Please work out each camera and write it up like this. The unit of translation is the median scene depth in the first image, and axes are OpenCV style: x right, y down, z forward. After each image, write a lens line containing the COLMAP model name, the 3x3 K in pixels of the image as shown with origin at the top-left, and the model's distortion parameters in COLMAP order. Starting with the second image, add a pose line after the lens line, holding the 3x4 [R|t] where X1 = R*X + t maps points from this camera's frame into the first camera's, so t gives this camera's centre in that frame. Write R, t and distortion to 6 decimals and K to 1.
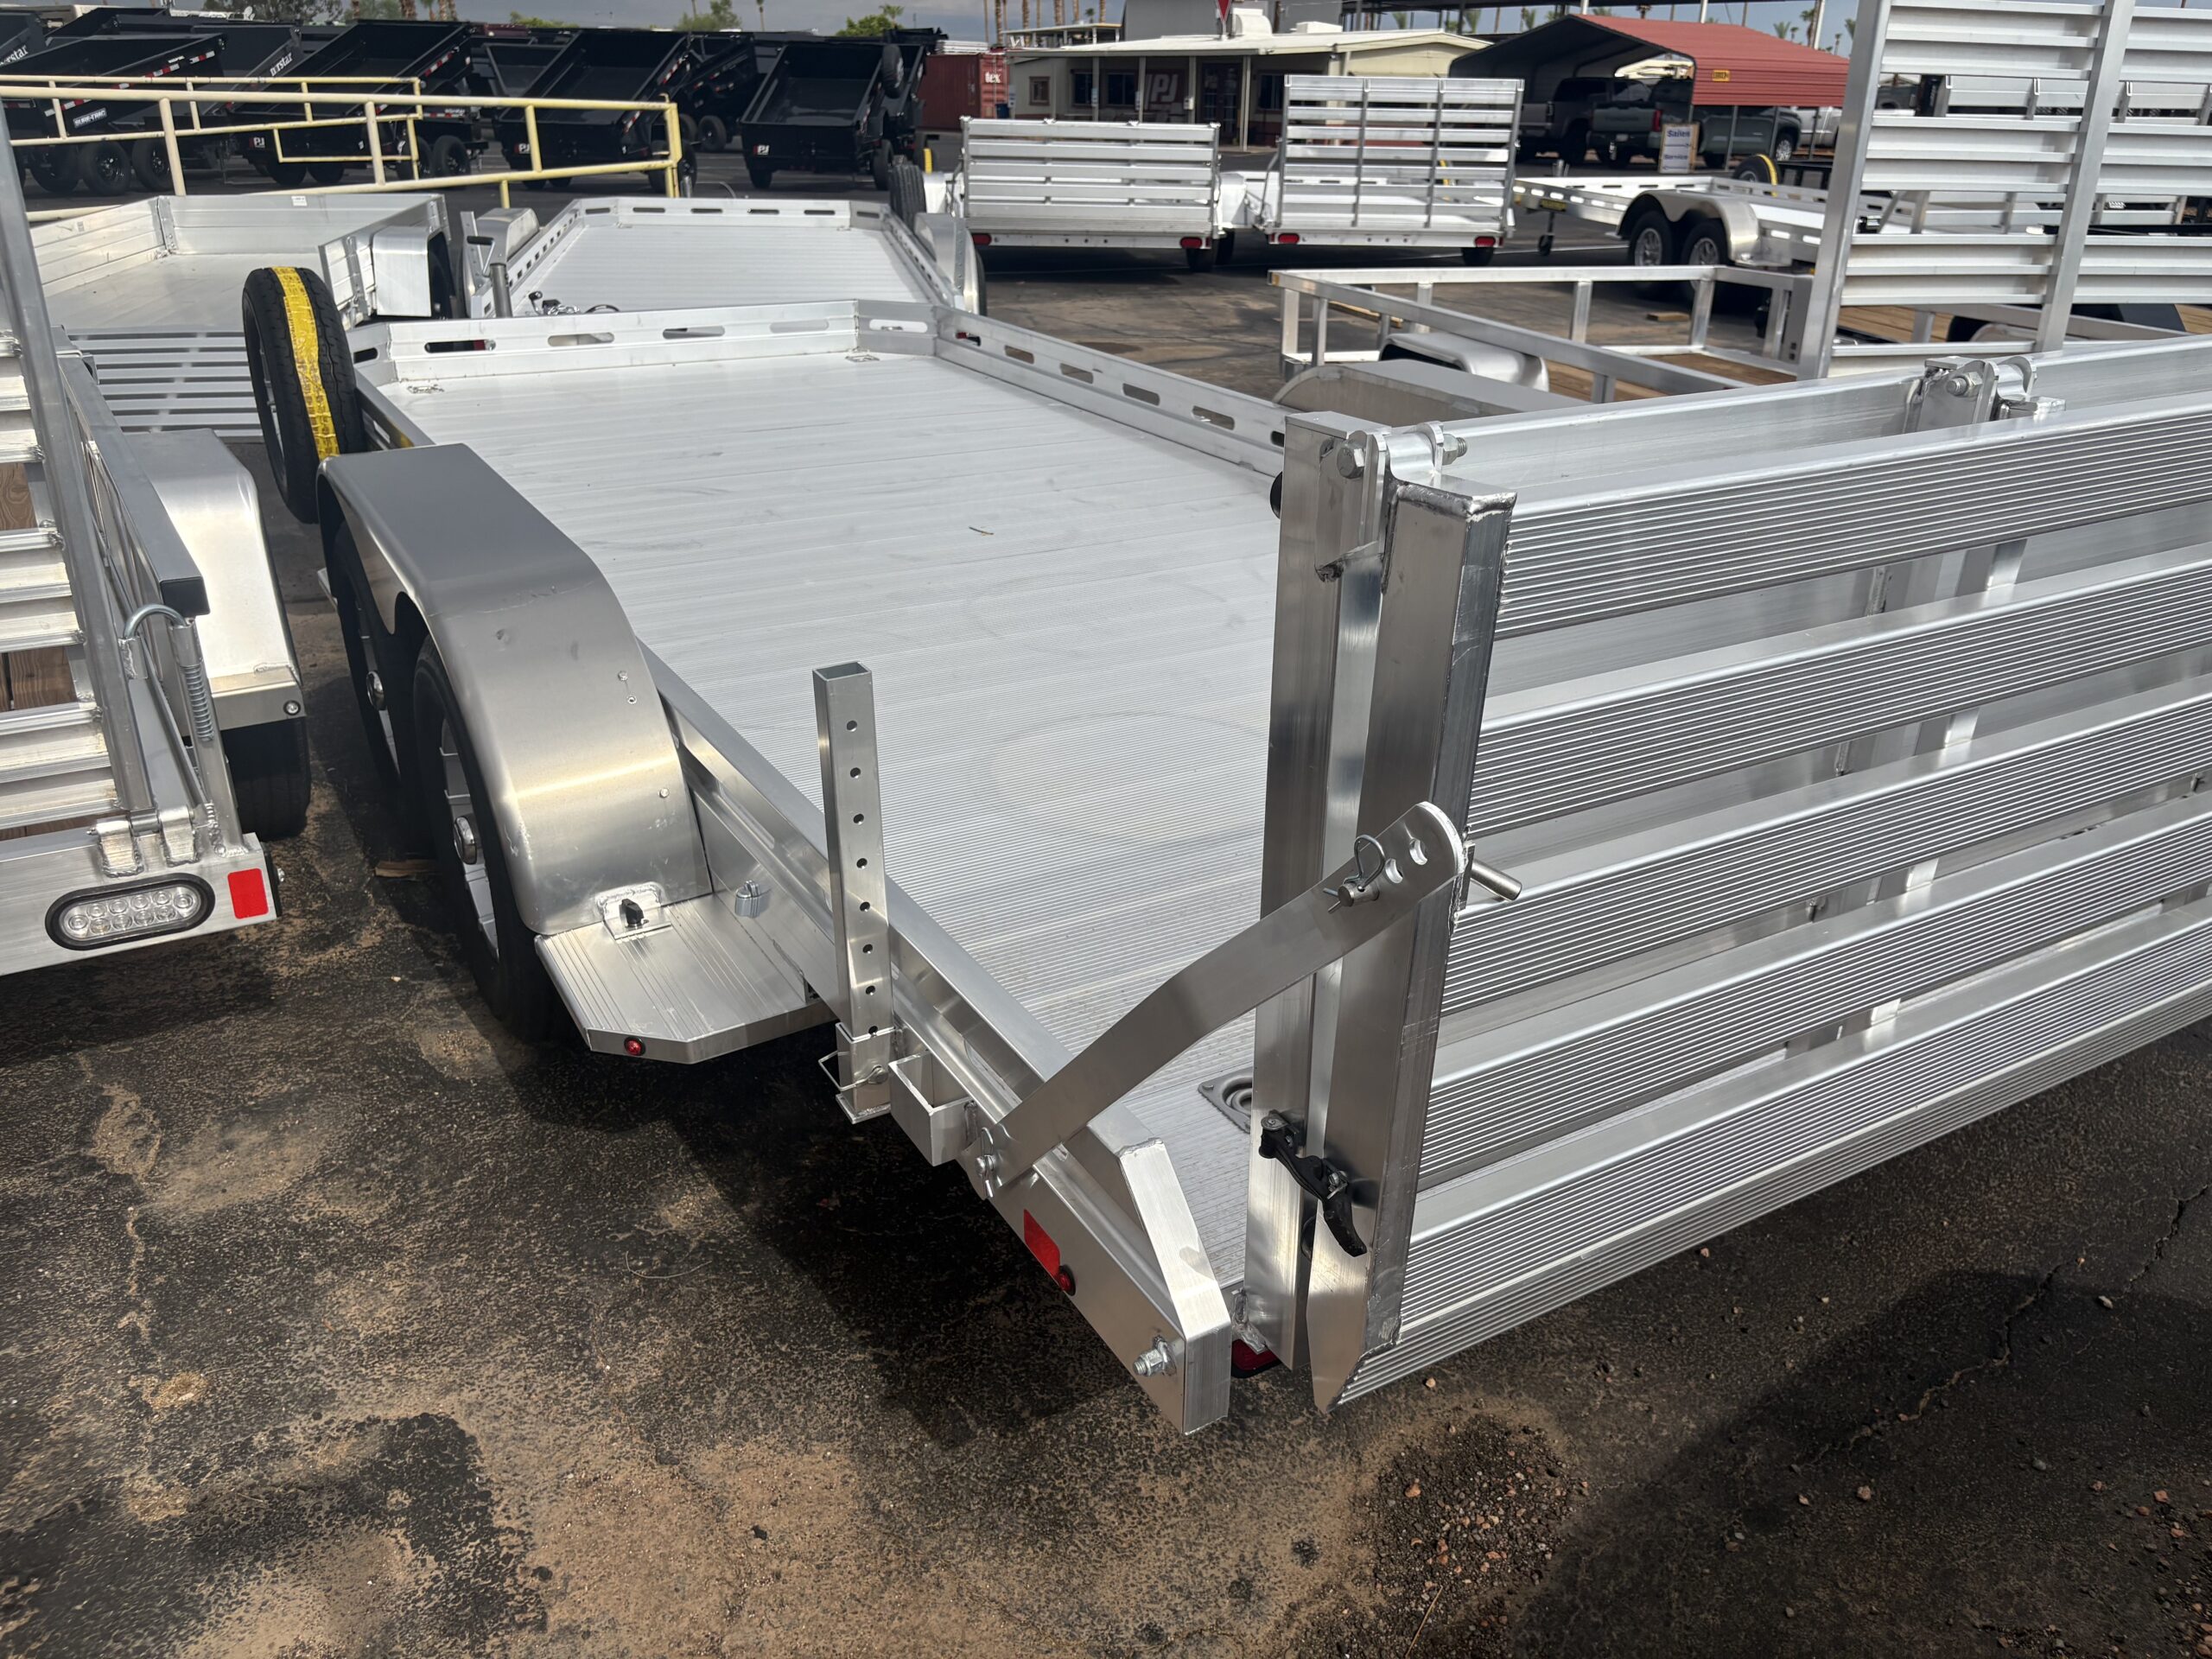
lens RADIAL K [[1689.1, 0, 1106.0], [0, 1689.1, 829.5], [0, 0, 1]] dist [0.006420, 0.001671]
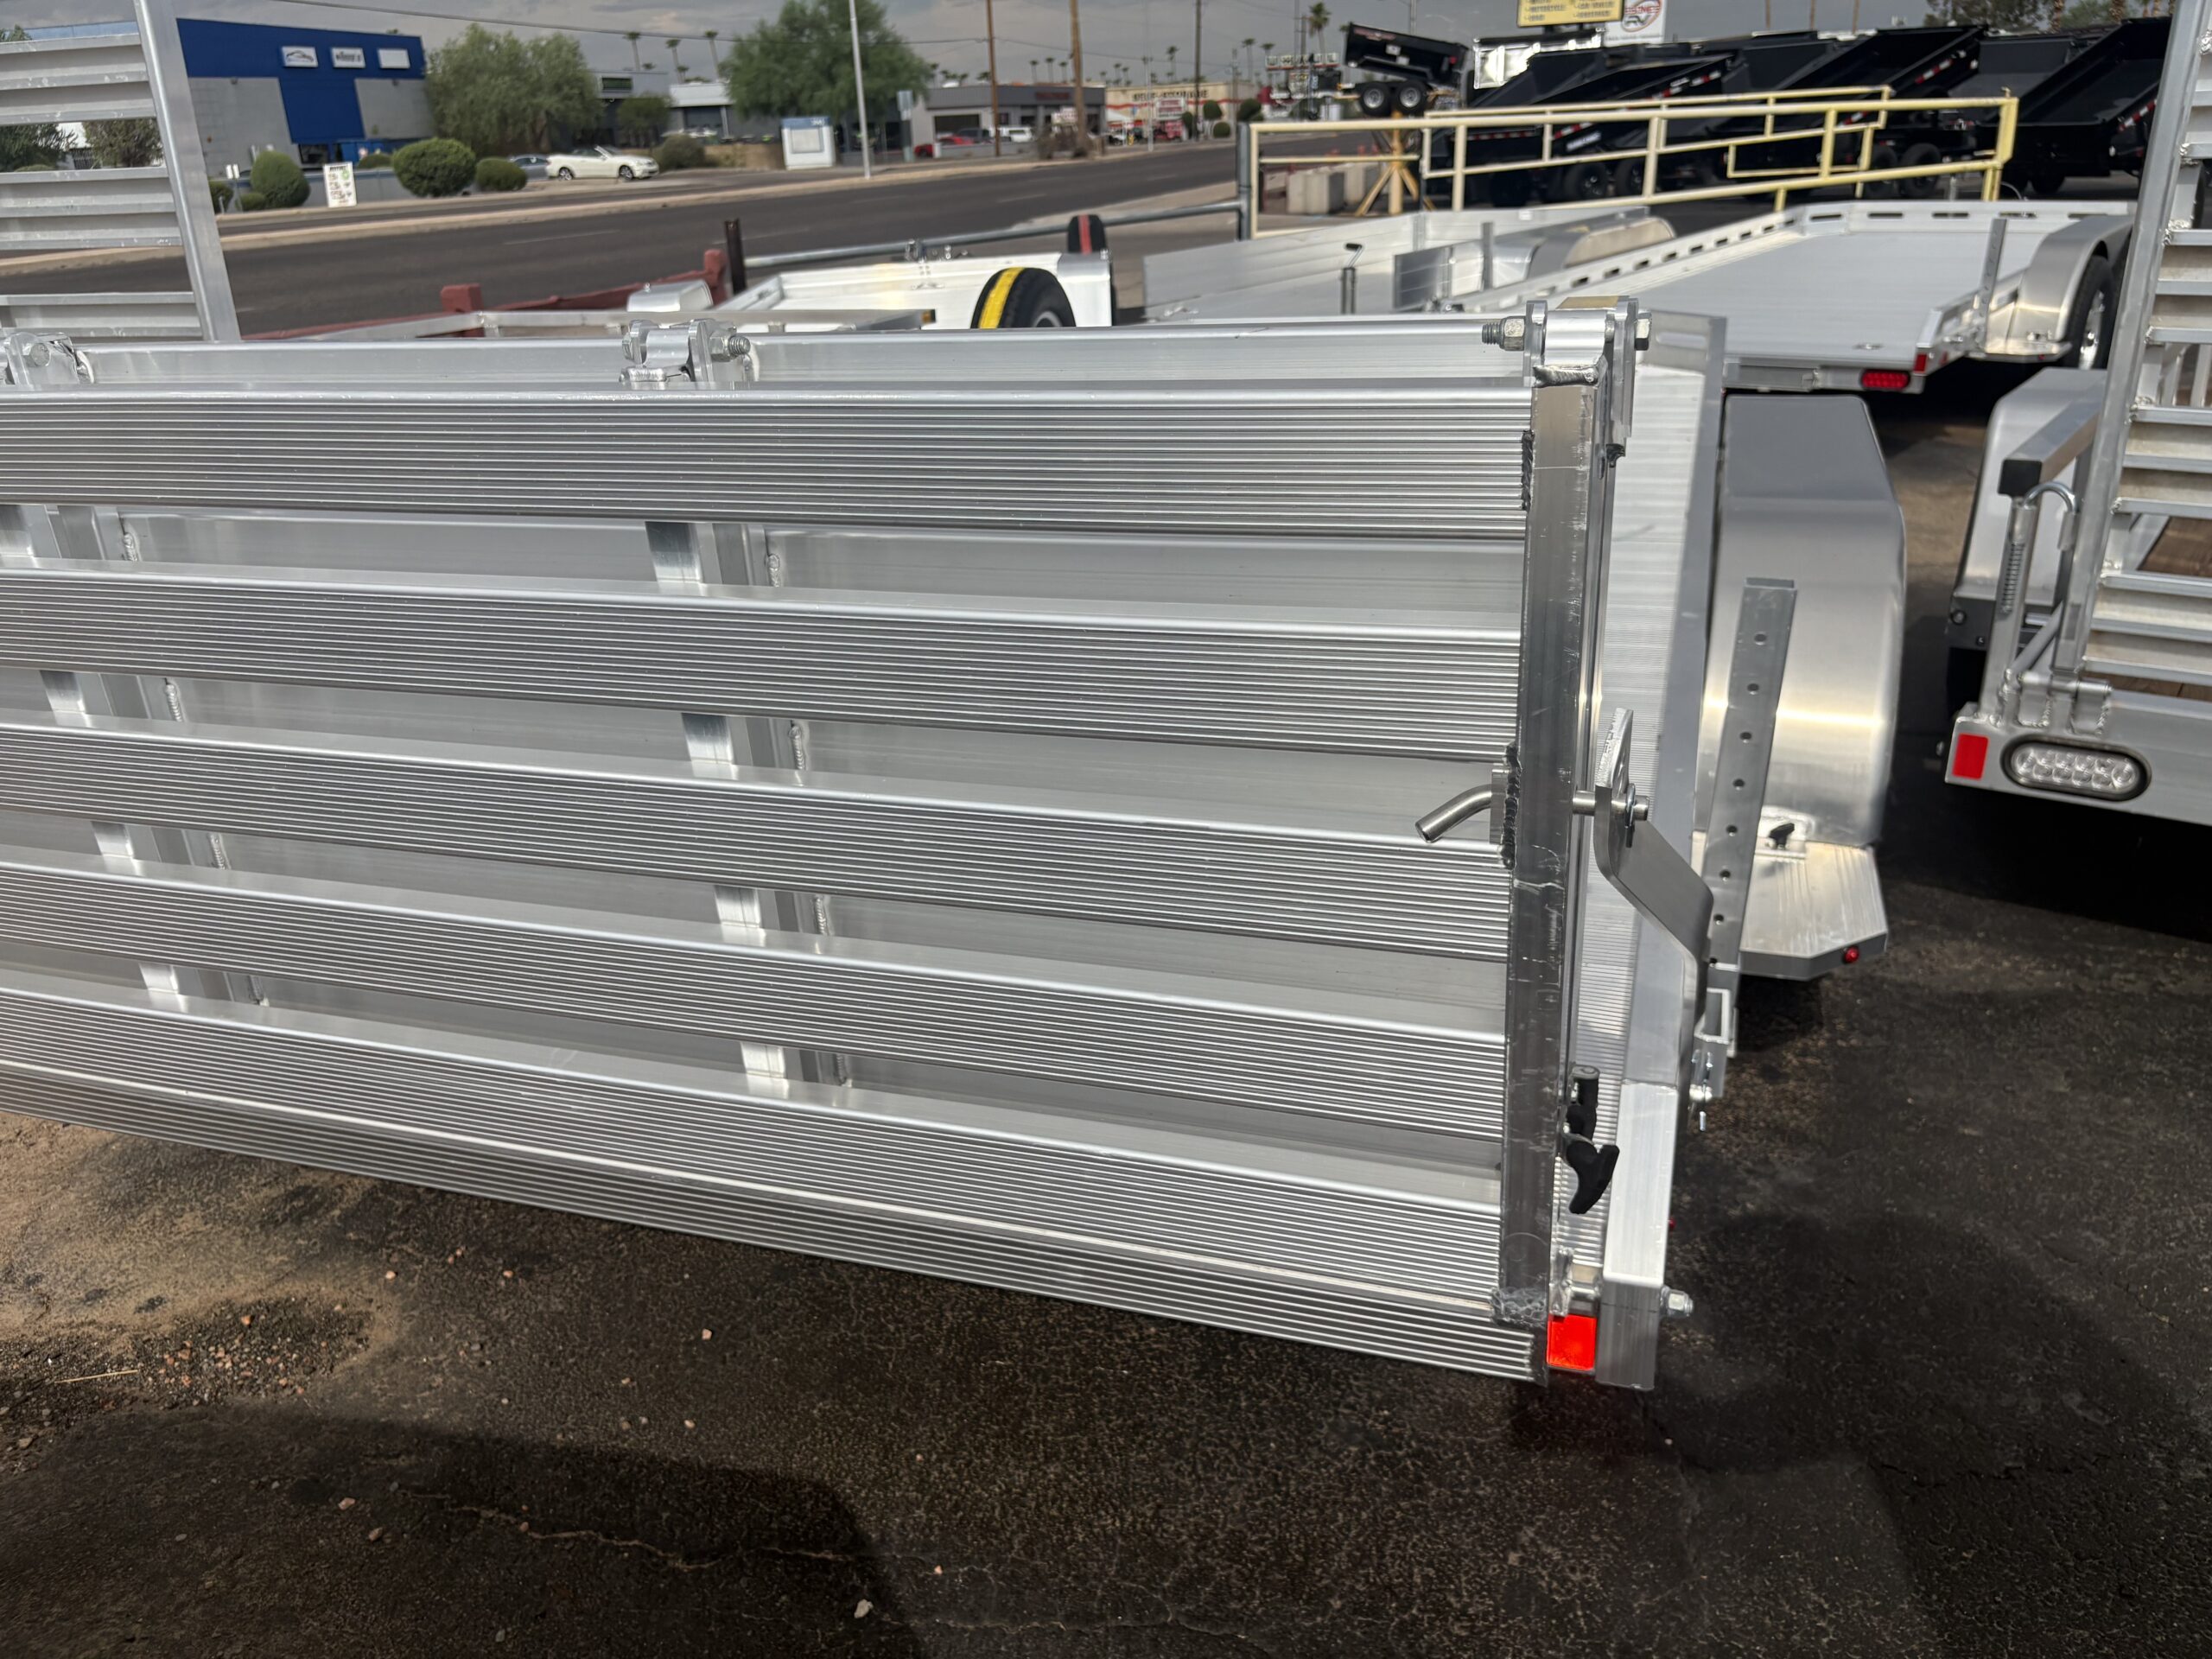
lens RADIAL K [[1662.4, 0, 1106.0], [0, 1662.4, 829.5], [0, 0, 1]] dist [0.076032, -0.104541]
pose [[0.648975, 0.251083, -0.718184, 0.171686], [-0.253727, 0.961359, 0.106823, -0.026579], [0.717254, 0.112897, 0.687605, 0.077914]]
